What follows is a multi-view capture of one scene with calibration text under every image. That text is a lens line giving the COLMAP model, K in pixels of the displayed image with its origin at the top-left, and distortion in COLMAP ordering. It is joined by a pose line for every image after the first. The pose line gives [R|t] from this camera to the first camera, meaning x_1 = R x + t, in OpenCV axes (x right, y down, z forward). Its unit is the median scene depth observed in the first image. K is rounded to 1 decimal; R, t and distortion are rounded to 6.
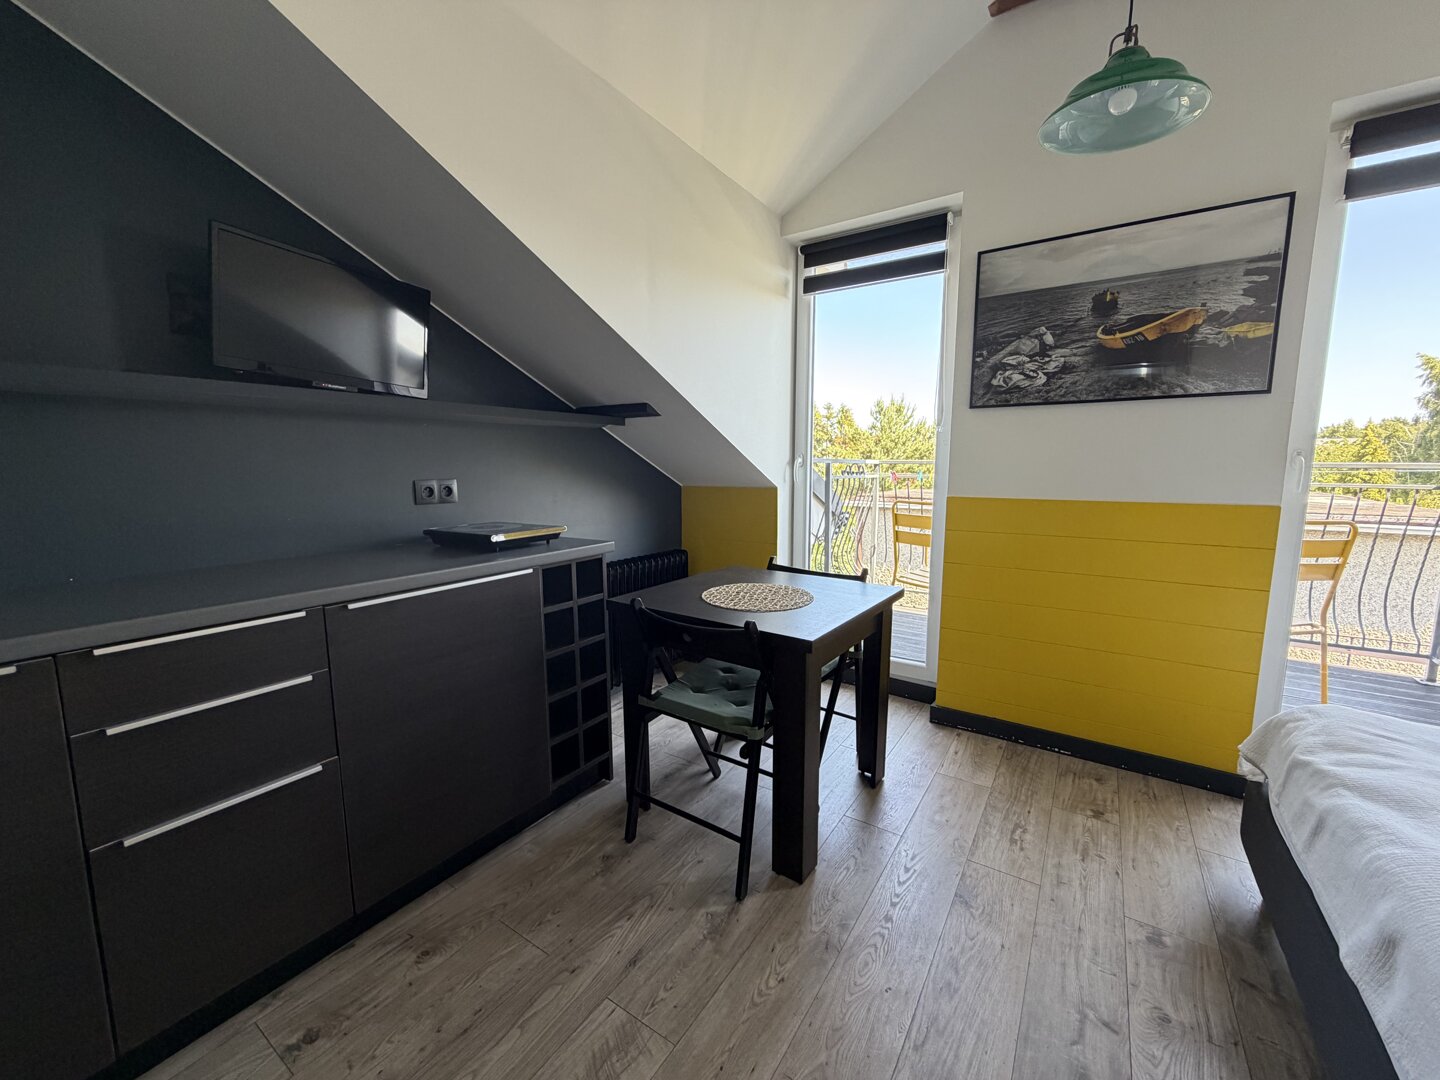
lens RADIAL K [[576.7, 0, 717.4], [0, 576.7, 542.5], [0, 0, 1]] dist [0.001491, -0.000244]
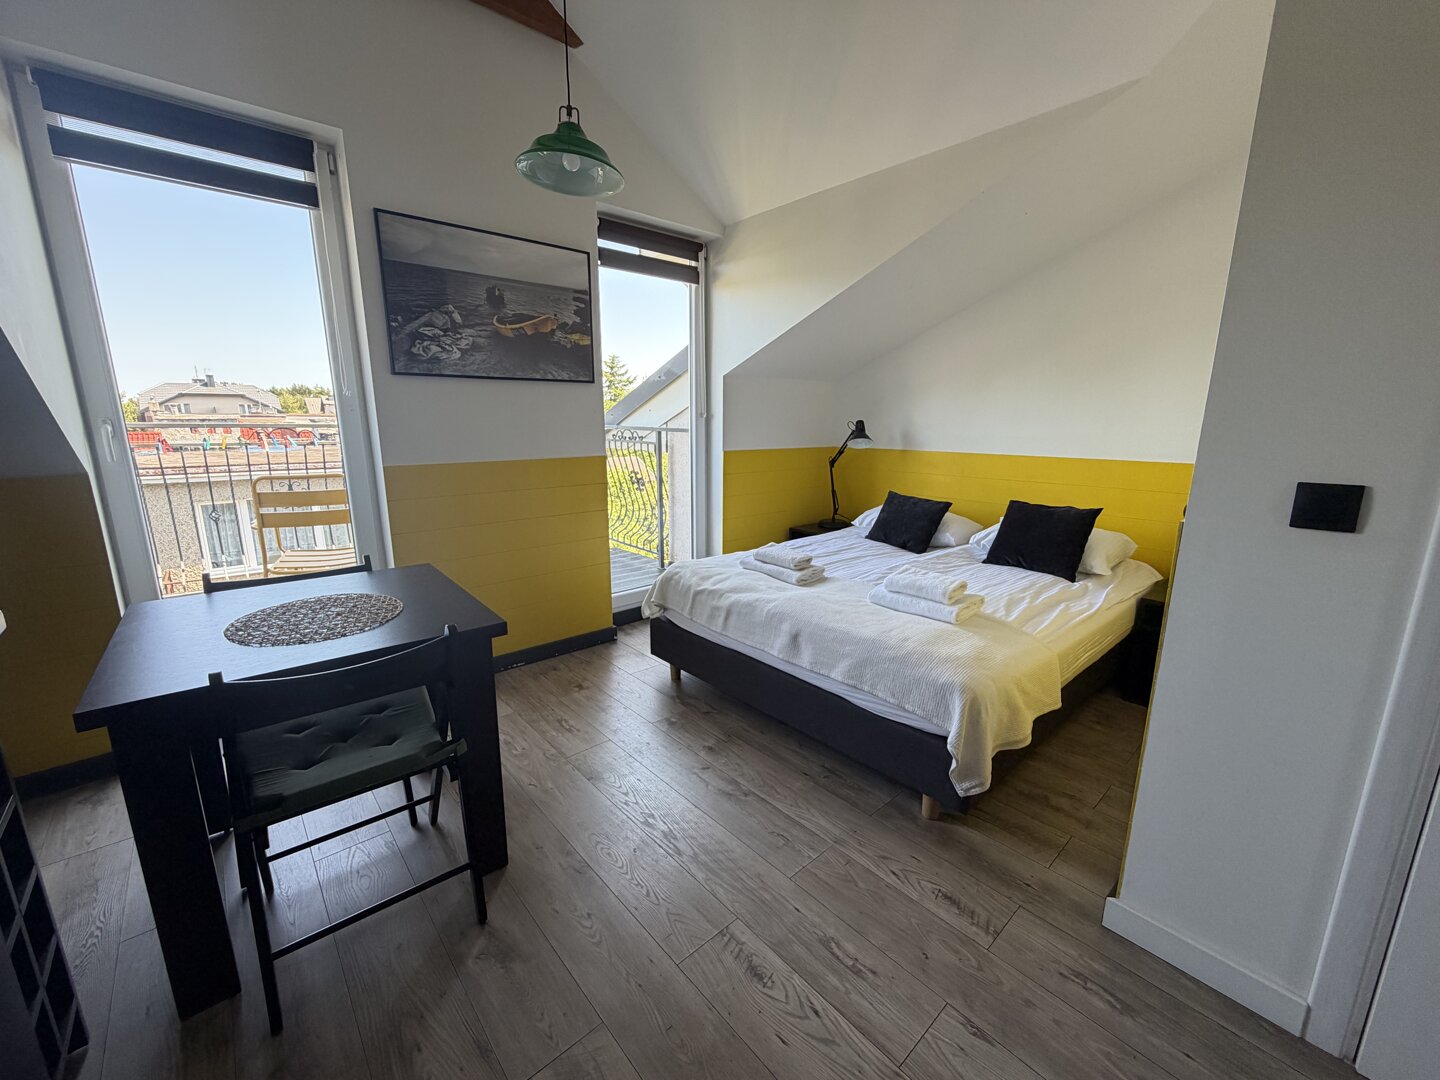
lens RADIAL K [[576.7, 0, 718.9], [0, 576.7, 540.8], [0, 0, 1]] dist [0.001491, -0.000244]
pose [[0.255985, -0.201662, 0.945412, -0.467488], [0.128785, 0.976395, 0.173400, -0.064592], [-0.958064, 0.077367, 0.275914, 0.259953]]
